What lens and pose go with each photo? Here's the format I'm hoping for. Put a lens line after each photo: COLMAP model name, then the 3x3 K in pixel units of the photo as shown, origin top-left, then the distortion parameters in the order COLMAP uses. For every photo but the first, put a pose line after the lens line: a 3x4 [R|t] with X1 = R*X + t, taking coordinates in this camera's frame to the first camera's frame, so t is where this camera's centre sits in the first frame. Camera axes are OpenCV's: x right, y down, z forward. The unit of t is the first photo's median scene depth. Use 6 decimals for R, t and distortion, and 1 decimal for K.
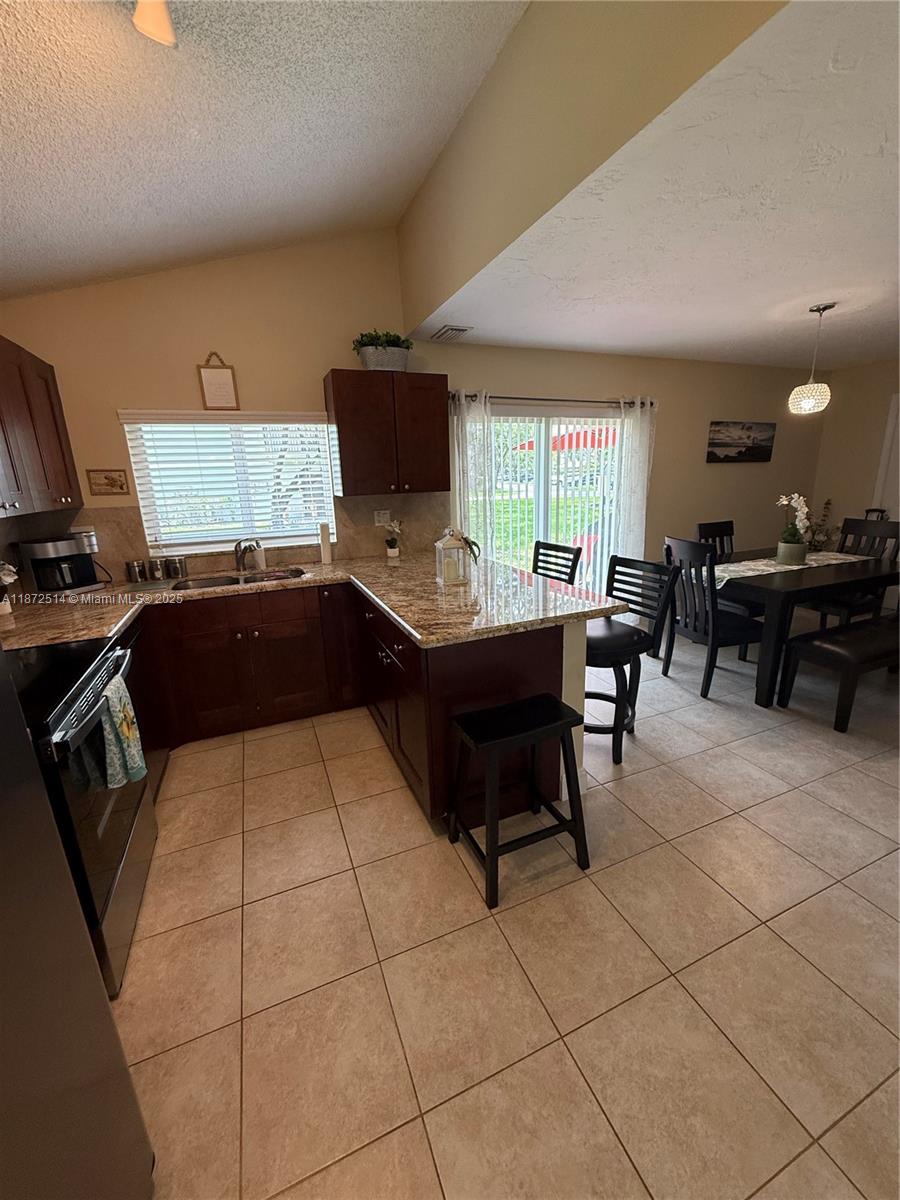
lens RADIAL K [[476.0, 0, 450.3], [0, 476.0, 597.2], [0, 0, 1]] dist [0.000788, 0.000256]
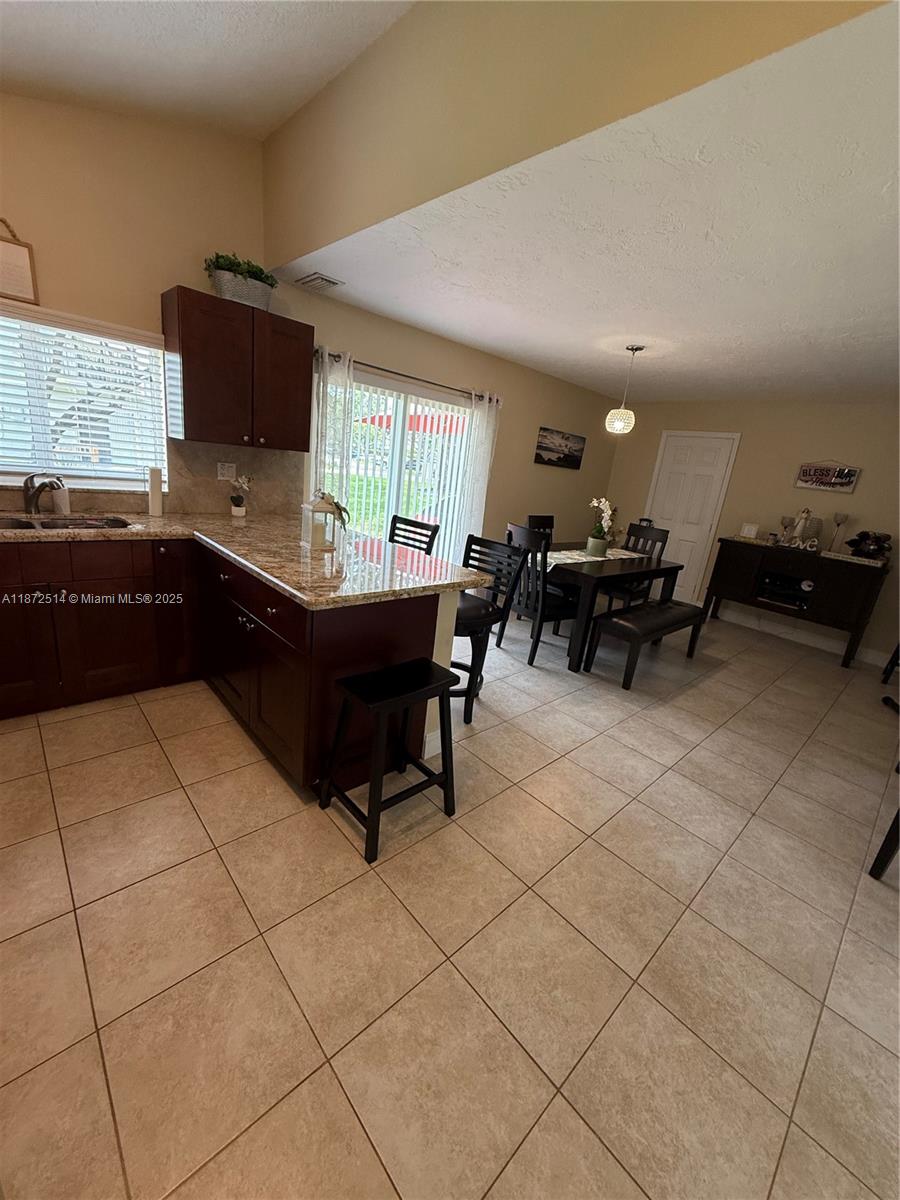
lens RADIAL K [[476.0, 0, 450.3], [0, 476.0, 597.2], [0, 0, 1]] dist [0.000788, 0.000256]
pose [[0.928083, 0.040410, 0.370173, -0.124826], [-0.056263, 0.997899, 0.032125, 0.028395], [-0.368098, -0.050642, 0.928407, 0.005687]]
